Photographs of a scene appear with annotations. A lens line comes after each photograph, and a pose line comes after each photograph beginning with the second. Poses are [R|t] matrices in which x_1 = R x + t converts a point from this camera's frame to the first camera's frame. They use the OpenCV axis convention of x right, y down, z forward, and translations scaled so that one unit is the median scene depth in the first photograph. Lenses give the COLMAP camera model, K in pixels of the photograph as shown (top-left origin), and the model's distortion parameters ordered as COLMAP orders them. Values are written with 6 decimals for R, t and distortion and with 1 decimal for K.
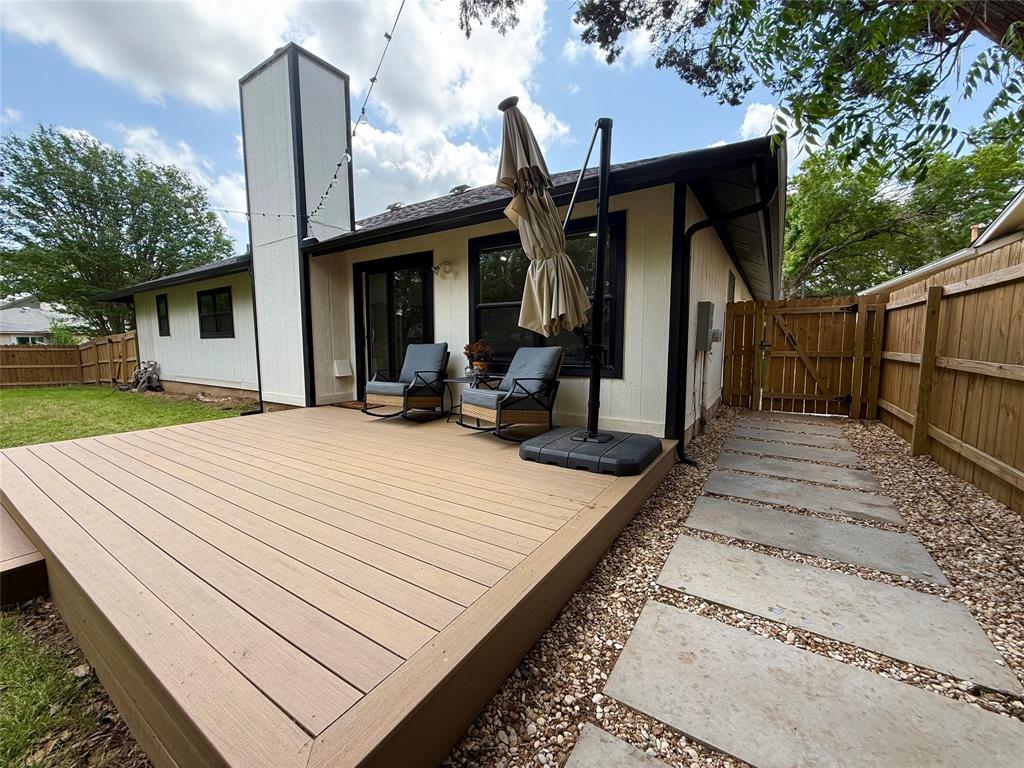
lens RADIAL K [[412.5, 0, 506.6], [0, 412.5, 382.9], [0, 0, 1]] dist [0.000854, 0.000105]
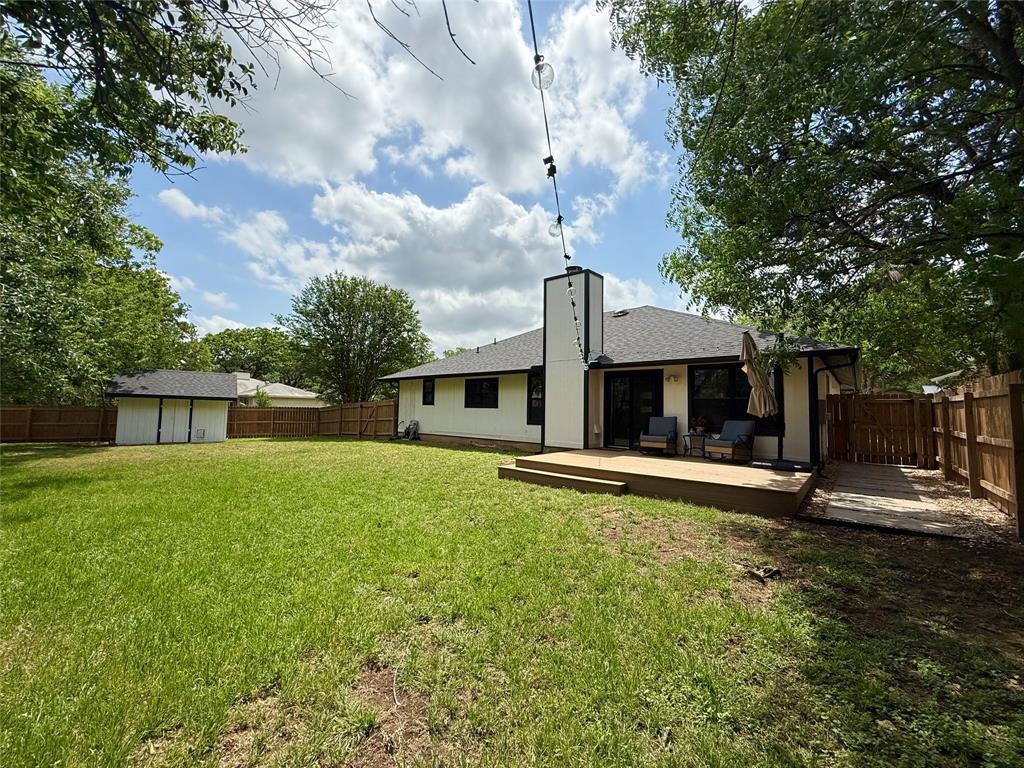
lens RADIAL K [[412.5, 0, 506.6], [0, 412.5, 382.9], [0, 0, 1]] dist [0.000854, 0.000105]
pose [[0.990004, 0.020514, -0.139542, -0.574706], [-0.043298, 0.985797, -0.162262, 0.082175], [0.134231, 0.166682, 0.976831, -0.894428]]
